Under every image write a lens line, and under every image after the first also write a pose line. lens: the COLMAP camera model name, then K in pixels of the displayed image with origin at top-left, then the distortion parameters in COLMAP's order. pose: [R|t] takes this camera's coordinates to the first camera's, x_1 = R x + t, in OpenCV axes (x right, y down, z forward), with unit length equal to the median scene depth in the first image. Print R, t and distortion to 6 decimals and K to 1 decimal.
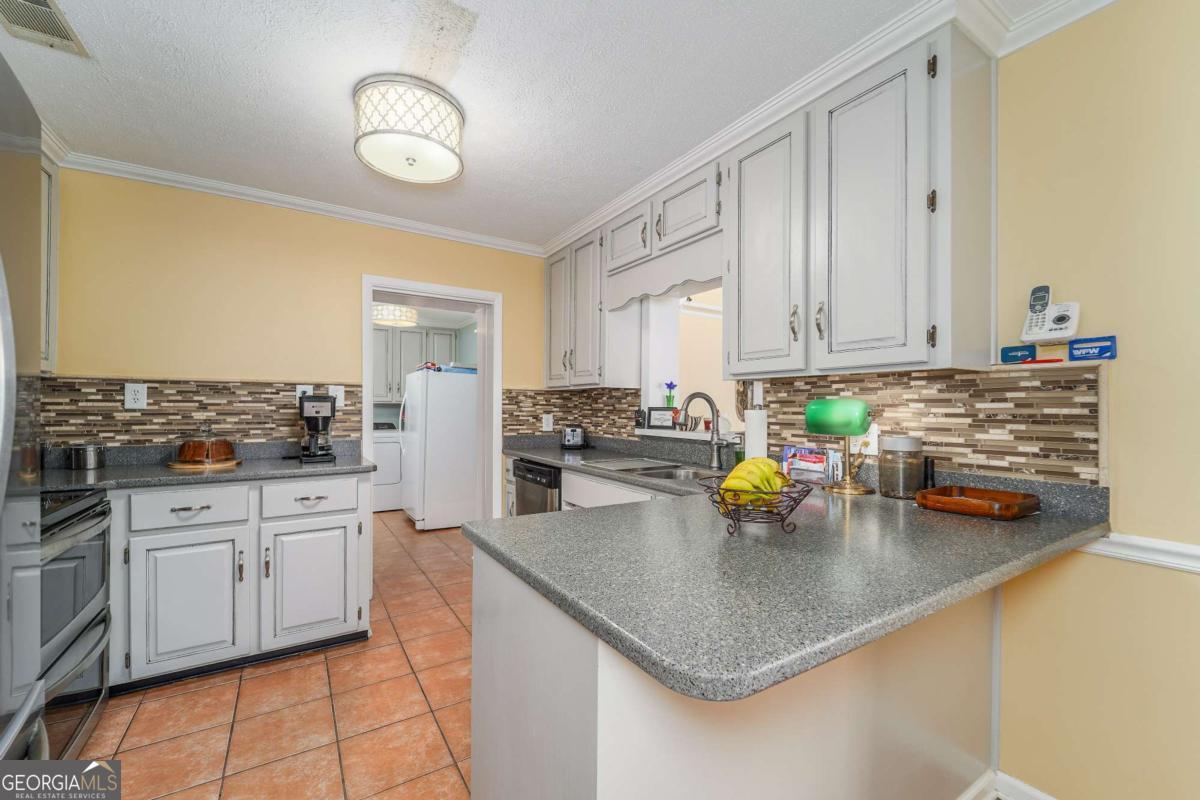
lens RADIAL K [[484.1, 0, 589.9], [0, 484.1, 405.6], [0, 0, 1]] dist [-0.008184, -0.000721]
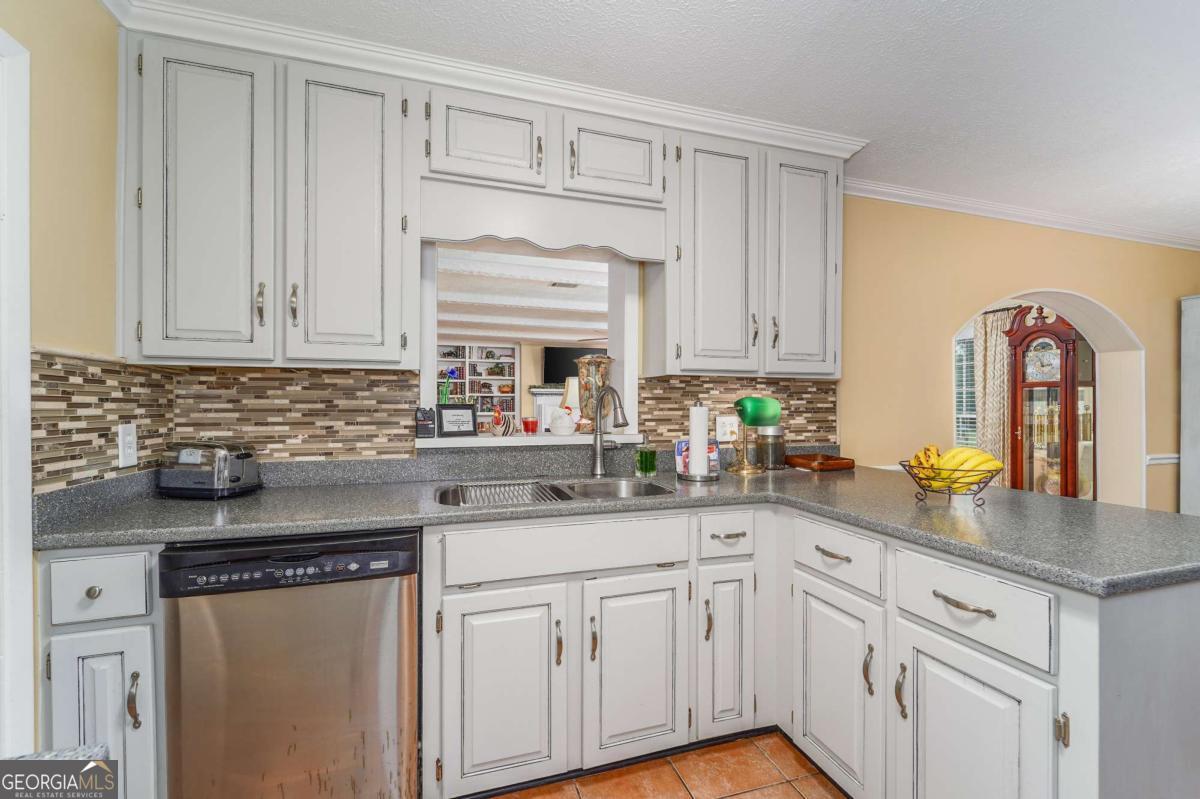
lens RADIAL K [[496.2, 0, 593.7], [0, 496.2, 404.2], [0, 0, 1]] dist [0.003028, -0.000170]
pose [[0.241298, -0.007666, 0.970421, -0.656509], [-0.002415, 0.999961, 0.008500, -0.004228], [-0.970448, -0.004395, 0.241270, 0.885526]]
